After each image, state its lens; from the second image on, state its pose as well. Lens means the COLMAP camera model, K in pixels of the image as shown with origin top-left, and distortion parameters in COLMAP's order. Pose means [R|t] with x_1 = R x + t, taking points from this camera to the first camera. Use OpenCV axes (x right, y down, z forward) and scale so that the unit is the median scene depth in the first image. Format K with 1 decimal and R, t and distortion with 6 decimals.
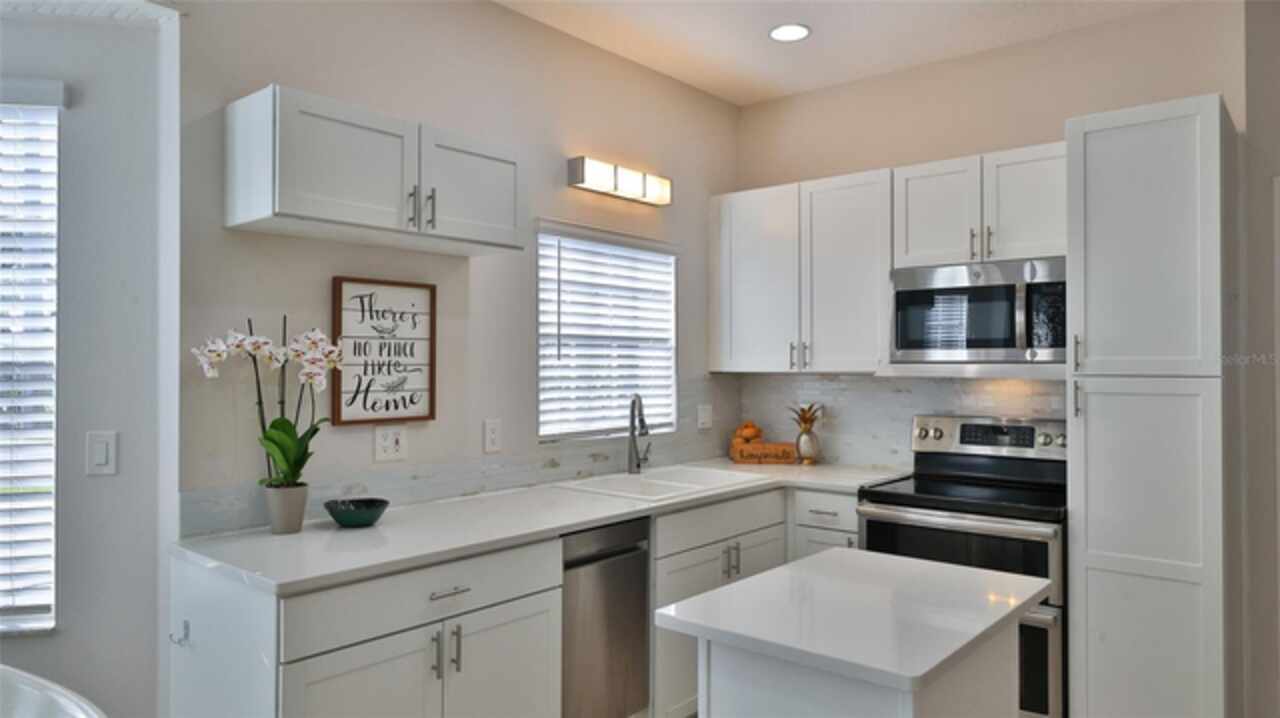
lens RADIAL K [[843.6, 0, 647.4], [0, 843.6, 361.5], [0, 0, 1]] dist [0.006199, -0.000835]
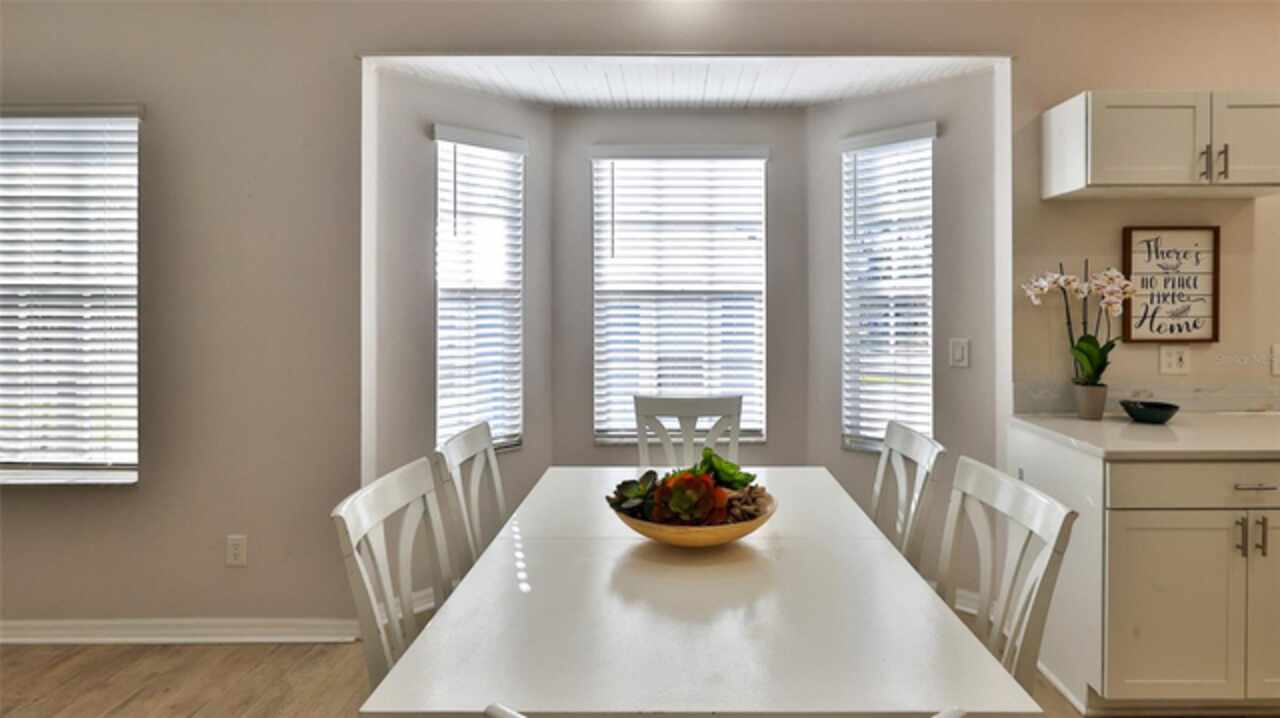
lens RADIAL K [[675.8, 0, 646.5], [0, 675.8, 308.5], [0, 0, 1]] dist [-0.002743, 0.001557]
pose [[0.646727, 0.004709, -0.762707, -0.059486], [0.007255, 0.999898, 0.012326, 0.005689], [0.762687, -0.013505, 0.646626, -0.227759]]
